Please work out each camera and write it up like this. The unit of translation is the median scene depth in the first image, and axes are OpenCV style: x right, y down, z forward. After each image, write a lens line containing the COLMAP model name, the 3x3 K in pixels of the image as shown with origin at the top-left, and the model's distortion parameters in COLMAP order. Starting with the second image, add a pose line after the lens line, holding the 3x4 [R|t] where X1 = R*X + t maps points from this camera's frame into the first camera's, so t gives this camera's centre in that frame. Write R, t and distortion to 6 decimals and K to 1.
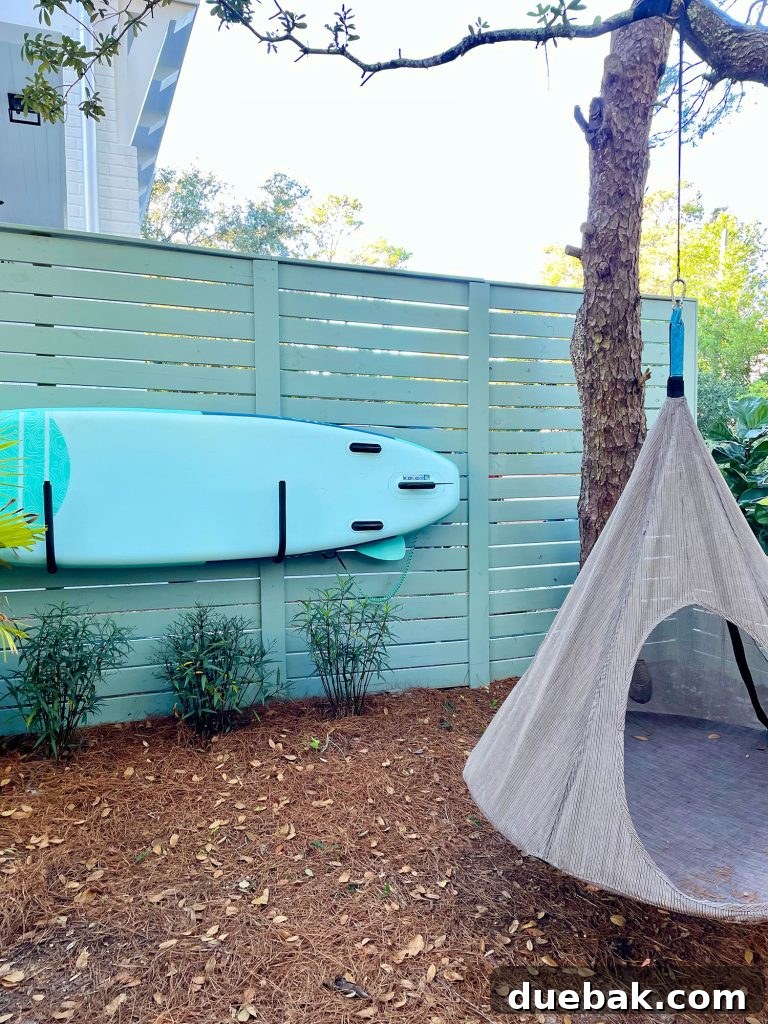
lens RADIAL K [[766.5, 0, 396.4], [0, 766.5, 522.4], [0, 0, 1]] dist [0.079171, -0.090068]
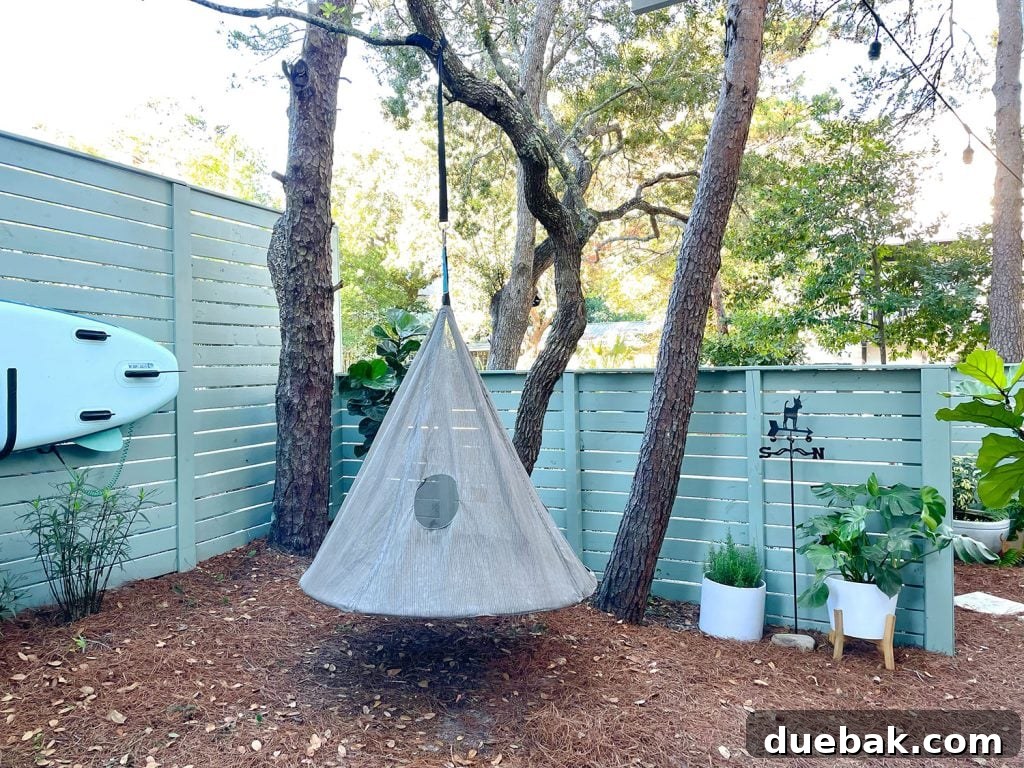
lens RADIAL K [[766.5, 0, 514.2], [0, 766.5, 370.8], [0, 0, 1]] dist [0.079171, -0.090068]
pose [[0.707939, -0.003024, 0.706267, -0.358898], [0.052329, 0.997467, -0.048181, 0.023221], [-0.704332, 0.071067, 0.706304, -0.070638]]
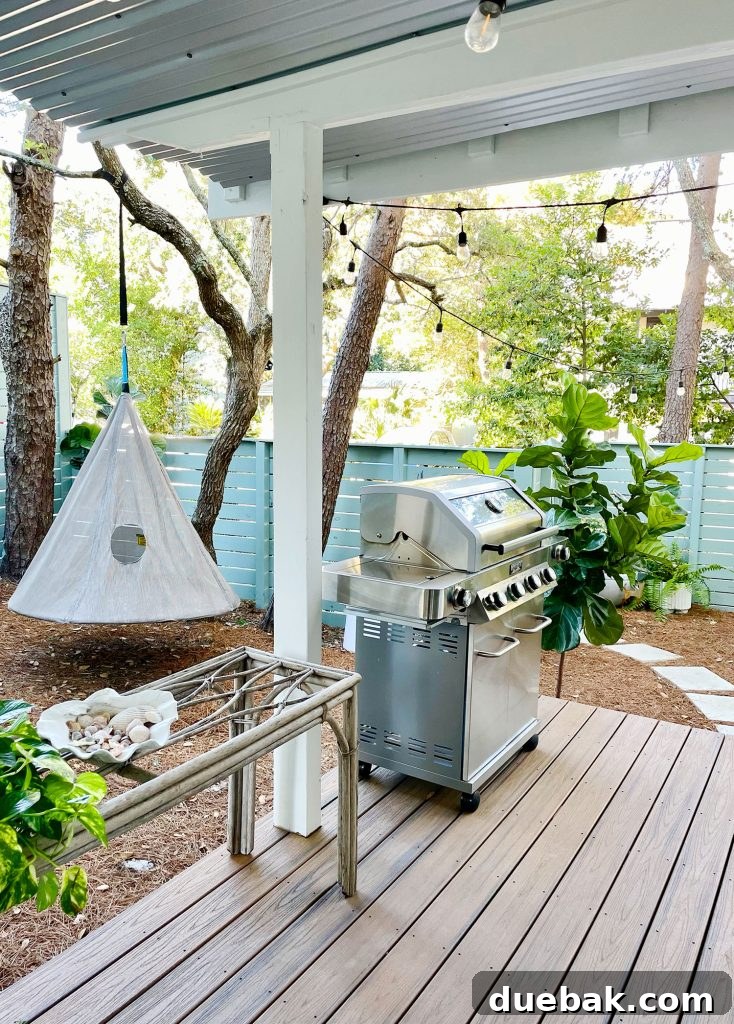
lens RADIAL K [[817.0, 0, 365.1], [0, 817.0, 514.5], [0, 0, 1]] dist [0.119342, -0.169023]
pose [[0.668241, -0.066860, 0.740935, -0.470616], [0.014144, 0.996915, 0.077202, -0.009618], [-0.743811, -0.041109, 0.667125, -0.488243]]
